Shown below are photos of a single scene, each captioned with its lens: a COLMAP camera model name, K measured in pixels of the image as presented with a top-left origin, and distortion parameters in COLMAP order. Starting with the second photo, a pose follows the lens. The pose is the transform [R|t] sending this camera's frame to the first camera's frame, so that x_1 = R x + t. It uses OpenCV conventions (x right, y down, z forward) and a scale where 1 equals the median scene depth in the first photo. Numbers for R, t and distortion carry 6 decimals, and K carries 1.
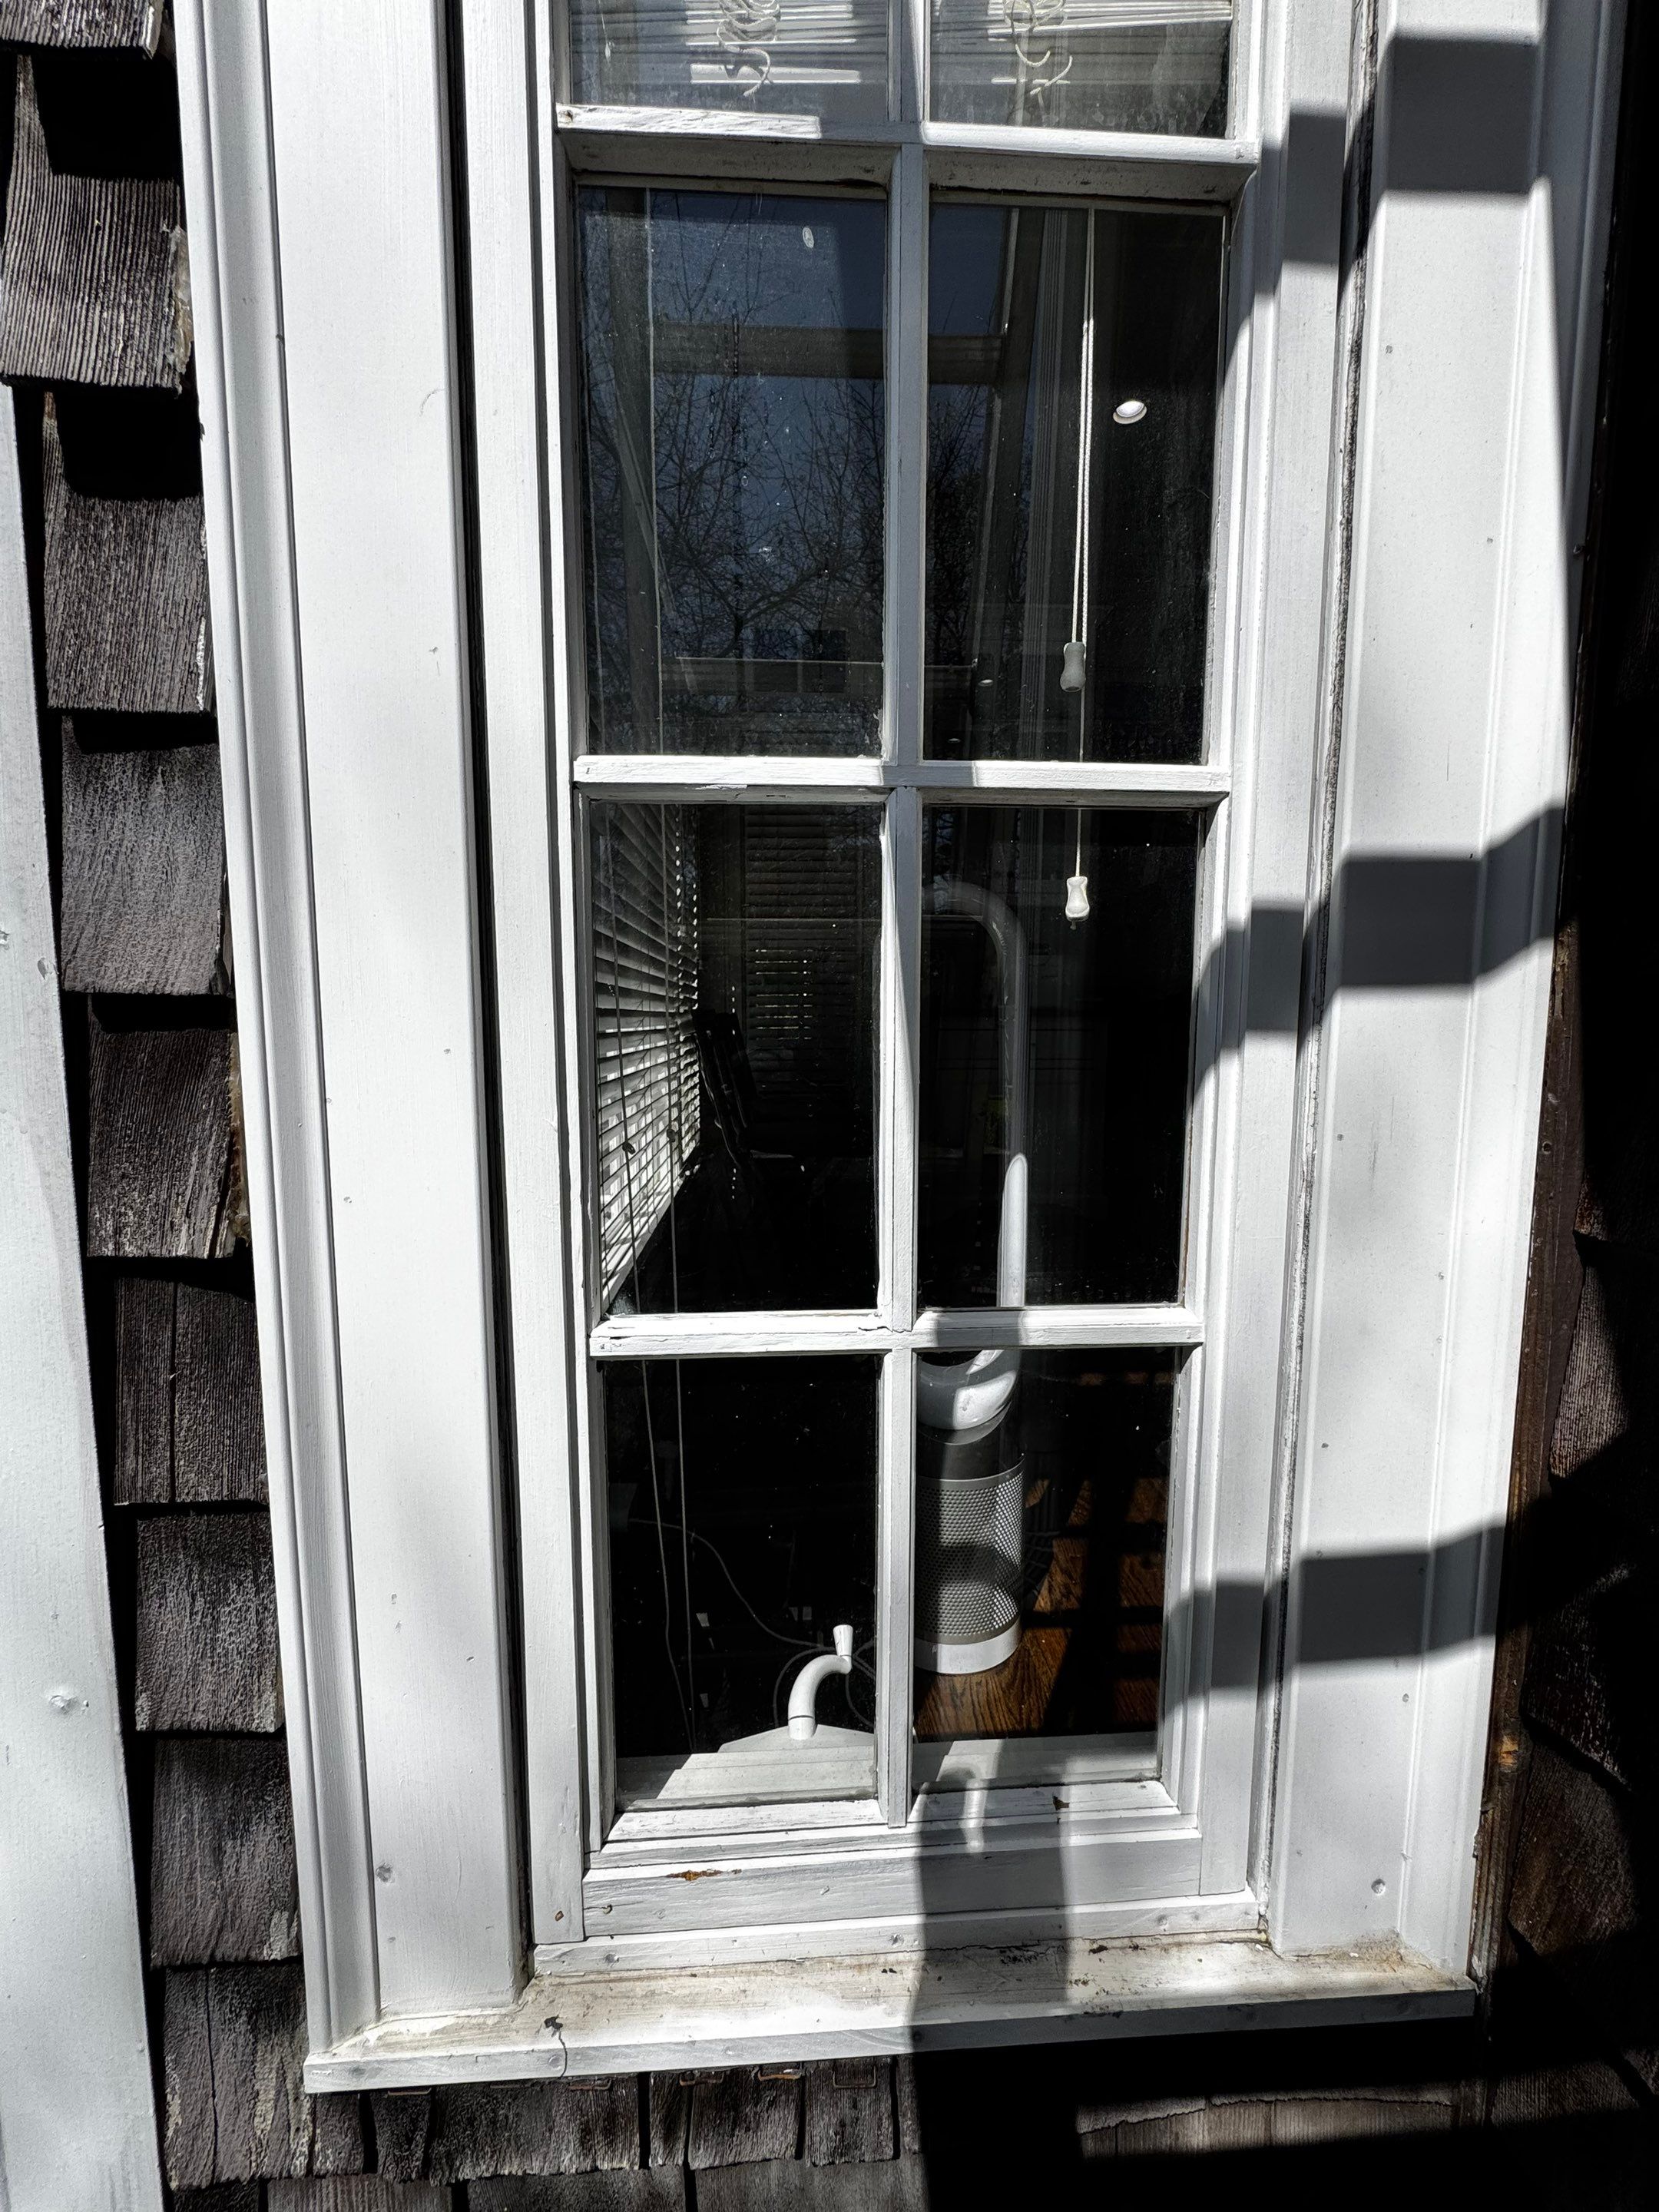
lens RADIAL K [[883.3, 0, 827.8], [0, 883.3, 1094.6], [0, 0, 1]] dist [-0.002336, 0.000118]
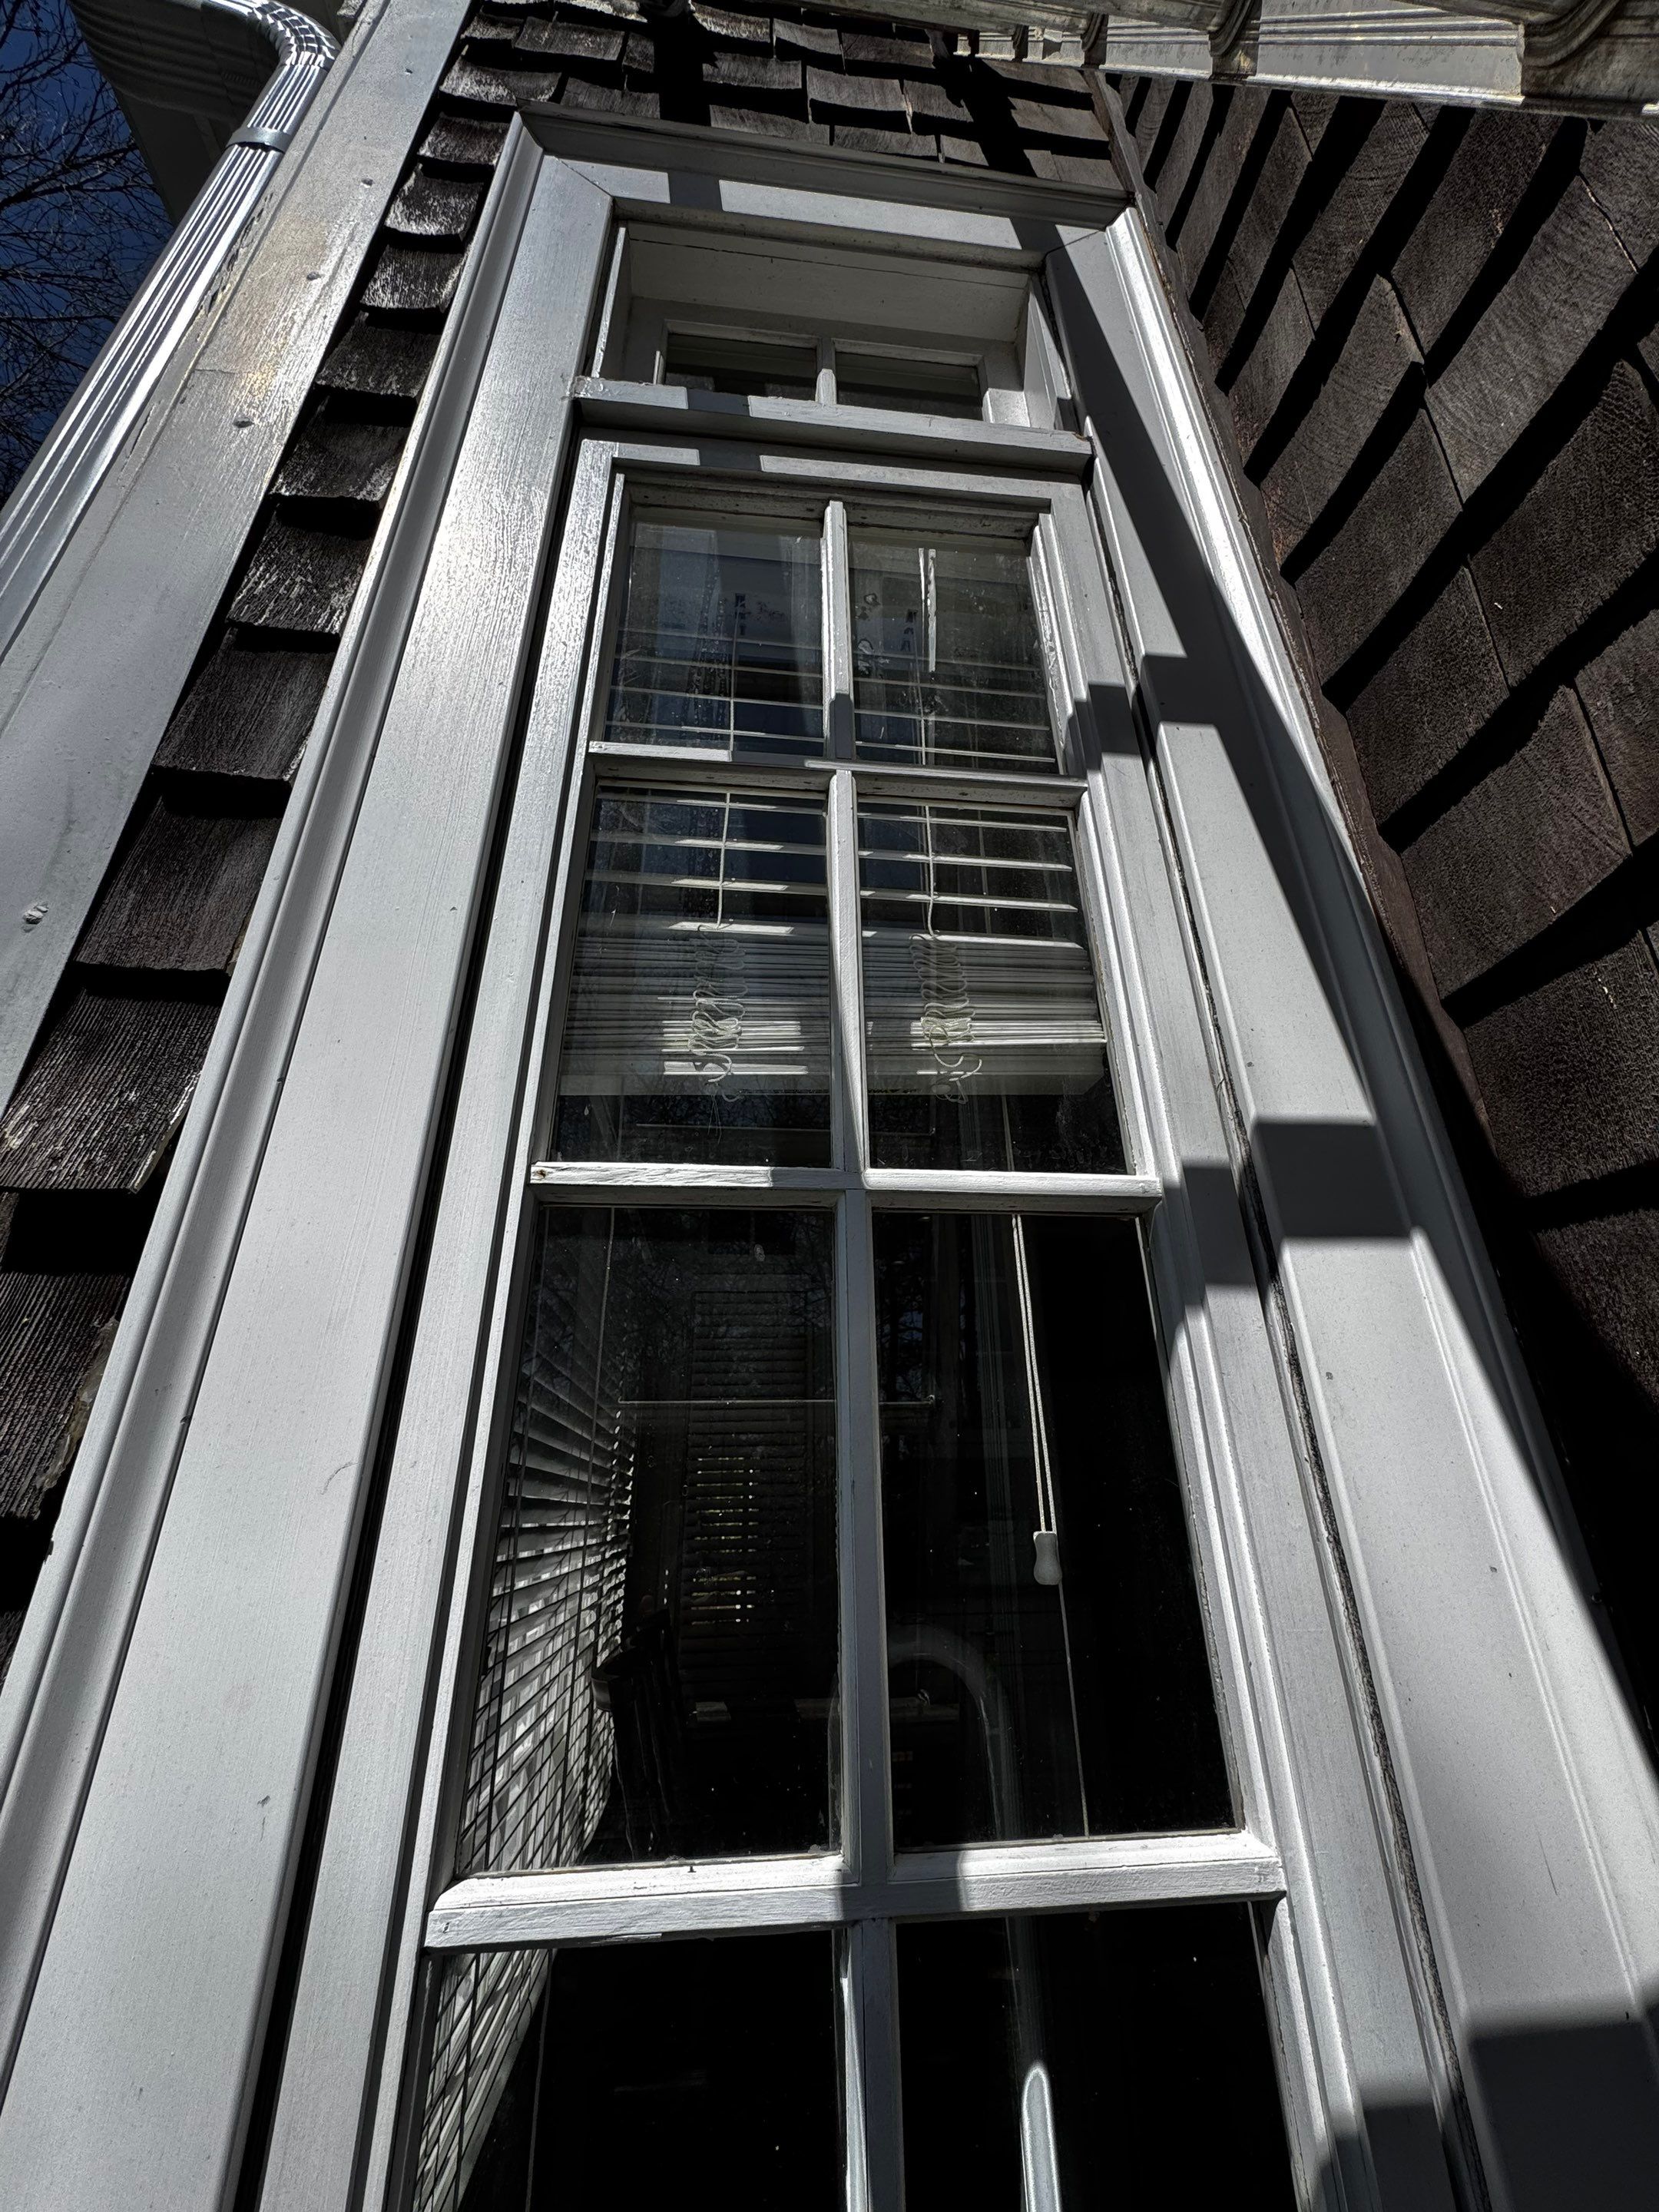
lens RADIAL K [[883.3, 0, 827.8], [0, 883.3, 1094.6], [0, 0, 1]] dist [-0.002336, 0.000118]
pose [[0.998446, 0.011159, 0.054603, -0.000167], [0.018431, 0.858505, -0.512473, -0.577801], [-0.052596, 0.512683, 0.856965, -0.008440]]
